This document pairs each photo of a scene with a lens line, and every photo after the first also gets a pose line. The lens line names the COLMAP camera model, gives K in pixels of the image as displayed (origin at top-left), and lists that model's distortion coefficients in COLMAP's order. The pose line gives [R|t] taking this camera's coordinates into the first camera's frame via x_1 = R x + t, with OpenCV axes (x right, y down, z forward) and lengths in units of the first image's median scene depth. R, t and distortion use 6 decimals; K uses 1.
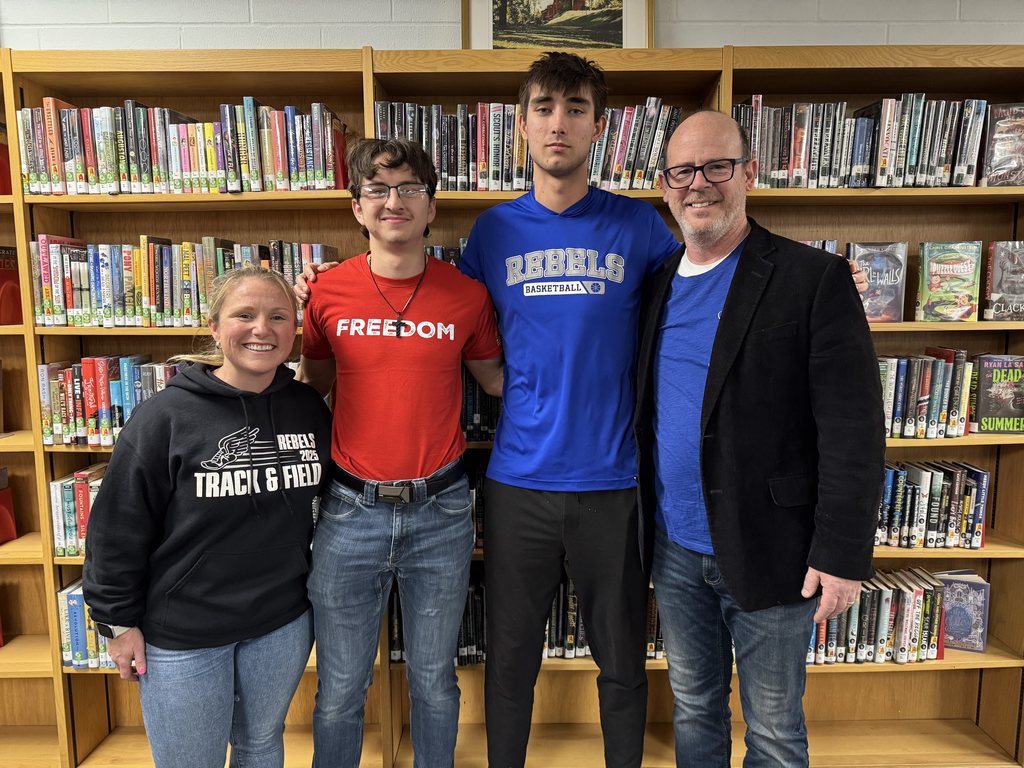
lens RADIAL K [[711.8, 0, 513.1], [0, 711.8, 381.7], [0, 0, 1]] dist [0.007362, -0.020072]
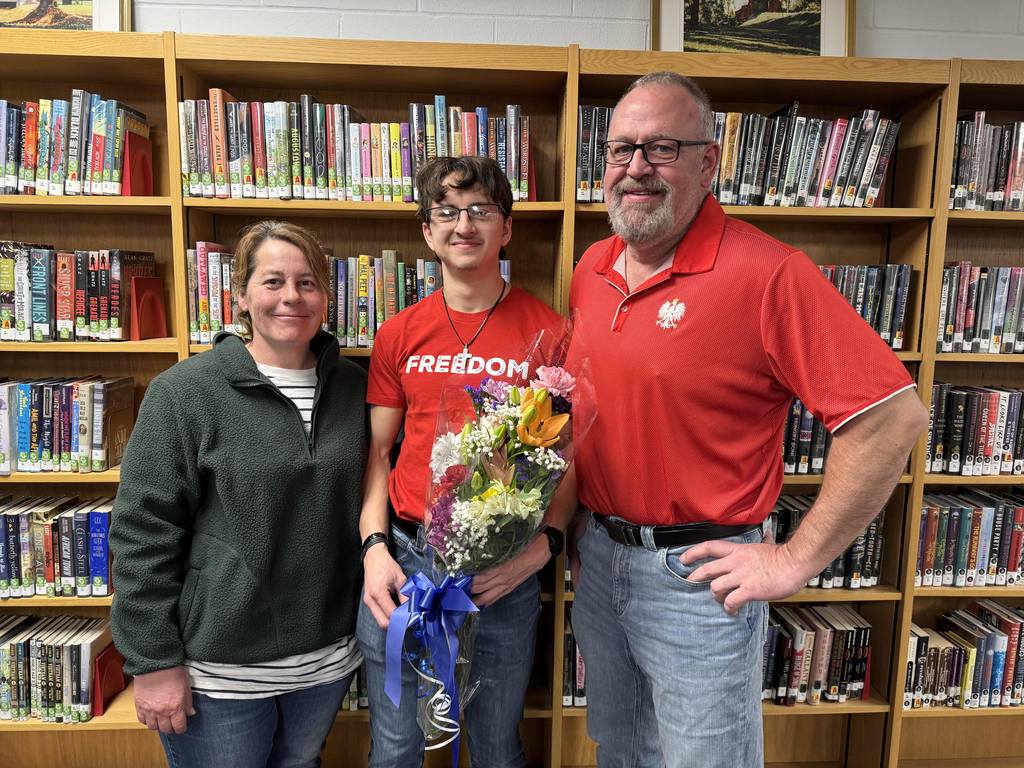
lens RADIAL K [[711.8, 0, 504.9], [0, 711.8, 387.8], [0, 0, 1]] dist [0.007362, -0.020072]
pose [[0.999070, 0.013593, 0.040924, -0.311735], [-0.014170, 0.999804, 0.013836, -0.040434], [-0.040728, -0.014403, 0.999066, 0.081935]]
